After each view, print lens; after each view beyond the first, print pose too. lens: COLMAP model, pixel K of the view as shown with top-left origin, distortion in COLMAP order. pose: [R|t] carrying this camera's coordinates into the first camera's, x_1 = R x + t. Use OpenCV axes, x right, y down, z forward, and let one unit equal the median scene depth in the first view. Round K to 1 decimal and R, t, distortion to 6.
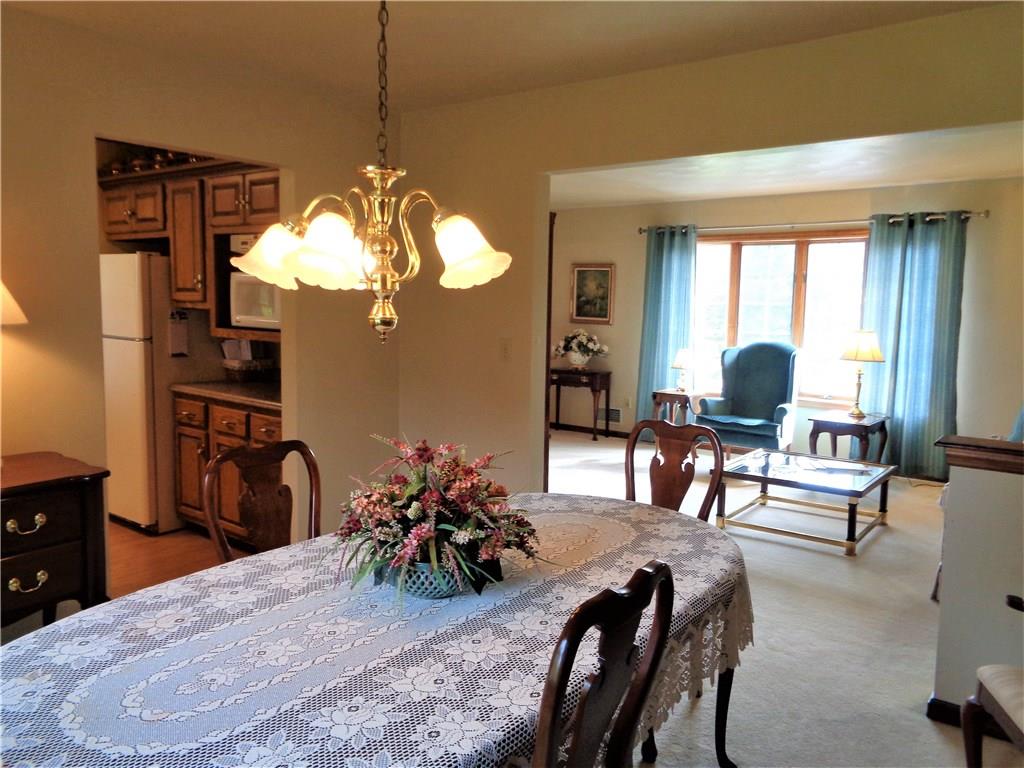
lens RADIAL K [[773.1, 0, 509.0], [0, 773.1, 380.2], [0, 0, 1]] dist [-0.006928, 0.000255]
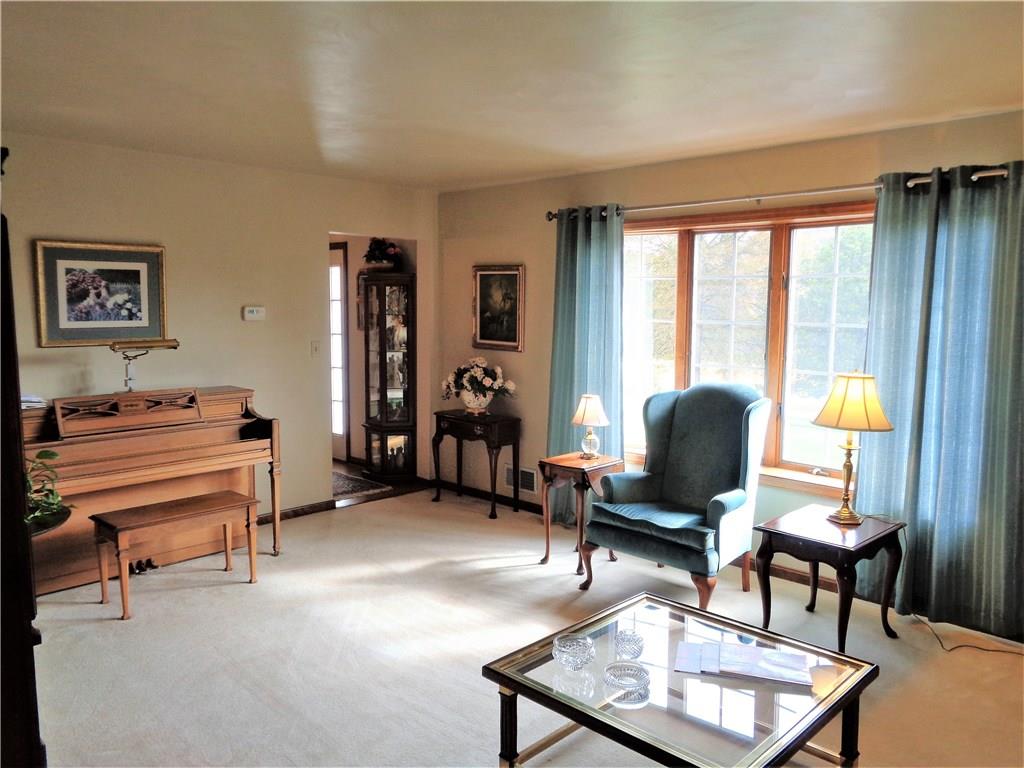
lens RADIAL K [[773.1, 0, 509.0], [0, 773.1, 380.2], [0, 0, 1]] dist [-0.006928, 0.000255]
pose [[0.992810, 0.002899, -0.119668, 0.237472], [-0.003371, 0.999987, -0.003742, -0.049868], [0.119656, 0.004119, 0.992807, 0.347871]]
